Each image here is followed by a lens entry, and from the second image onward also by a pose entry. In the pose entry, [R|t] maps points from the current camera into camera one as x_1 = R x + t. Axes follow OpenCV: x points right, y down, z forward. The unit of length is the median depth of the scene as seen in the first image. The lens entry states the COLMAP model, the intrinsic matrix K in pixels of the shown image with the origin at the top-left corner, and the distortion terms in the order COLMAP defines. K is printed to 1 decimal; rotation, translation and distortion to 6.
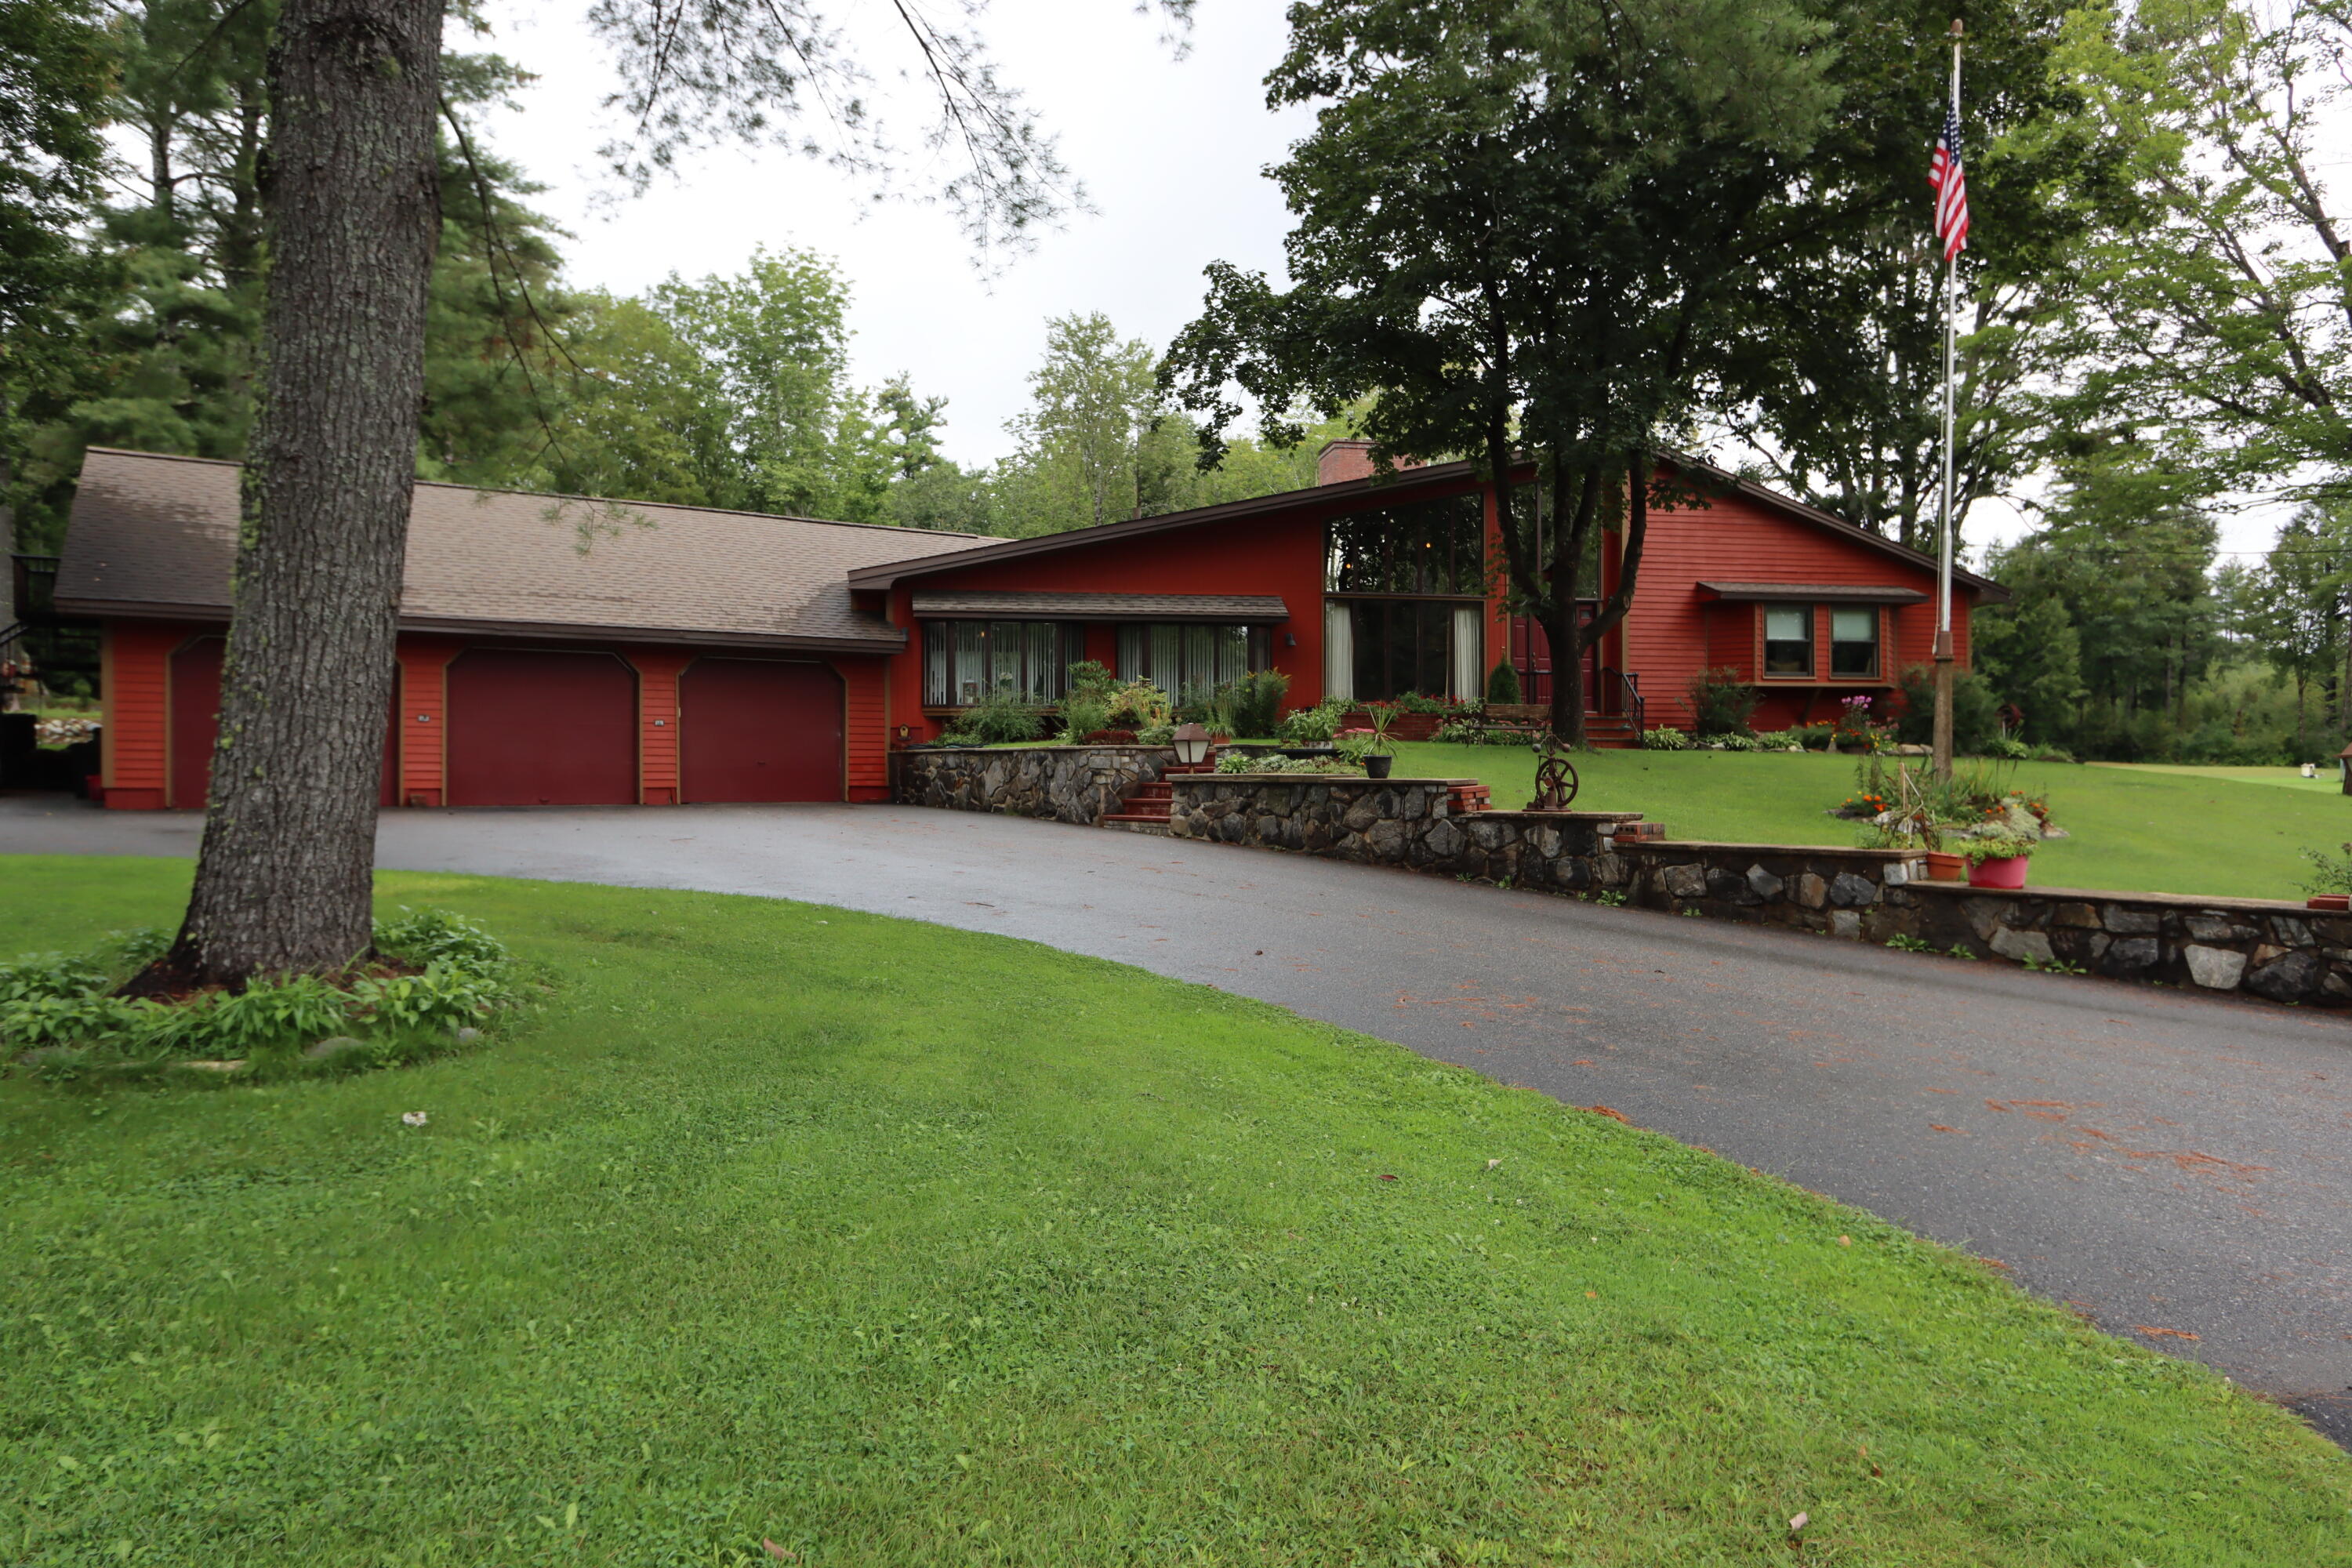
lens RADIAL K [[1446.9, 0, 1174.5], [0, 1446.9, 785.8], [0, 0, 1]] dist [-0.000281, 0.000715]
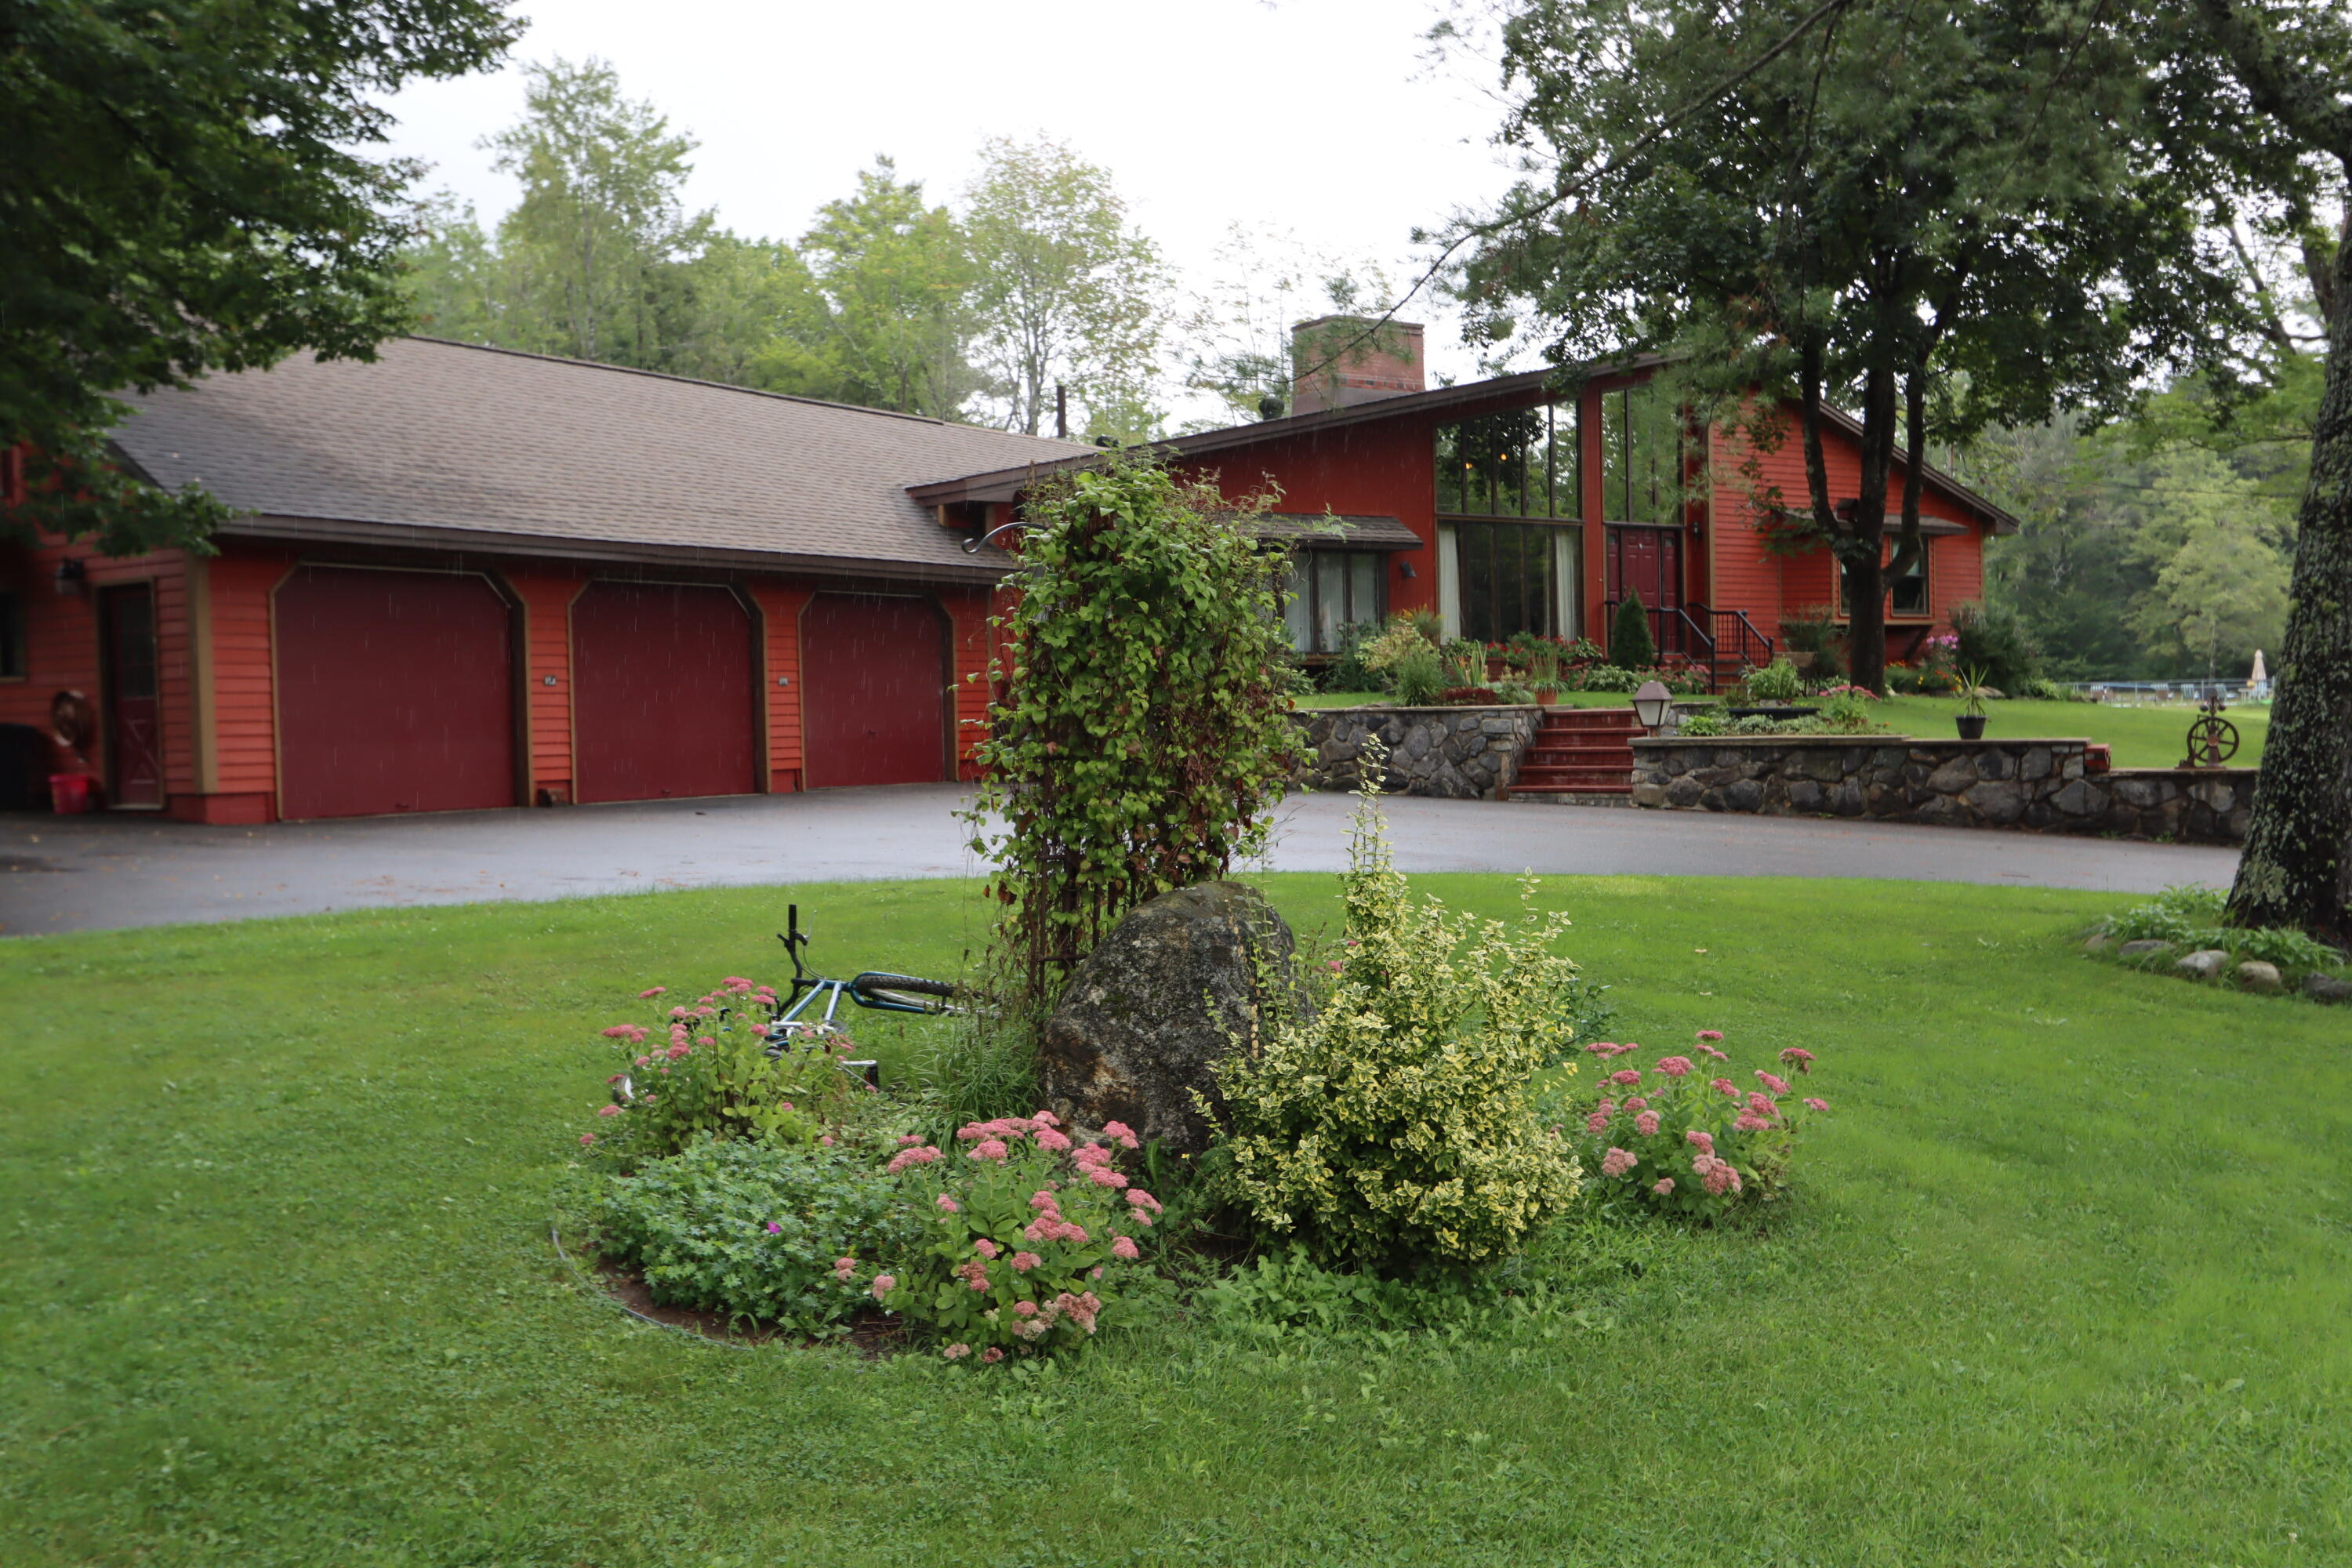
lens RADIAL K [[2060.4, 0, 1174.6], [0, 2060.4, 785.2], [0, 0, 1]] dist [0.011406, 0.000396]
pose [[0.916879, -0.031992, 0.397882, -0.663520], [0.021477, 0.999293, 0.030857, -0.021008], [-0.398588, -0.019747, 0.916918, -0.053333]]
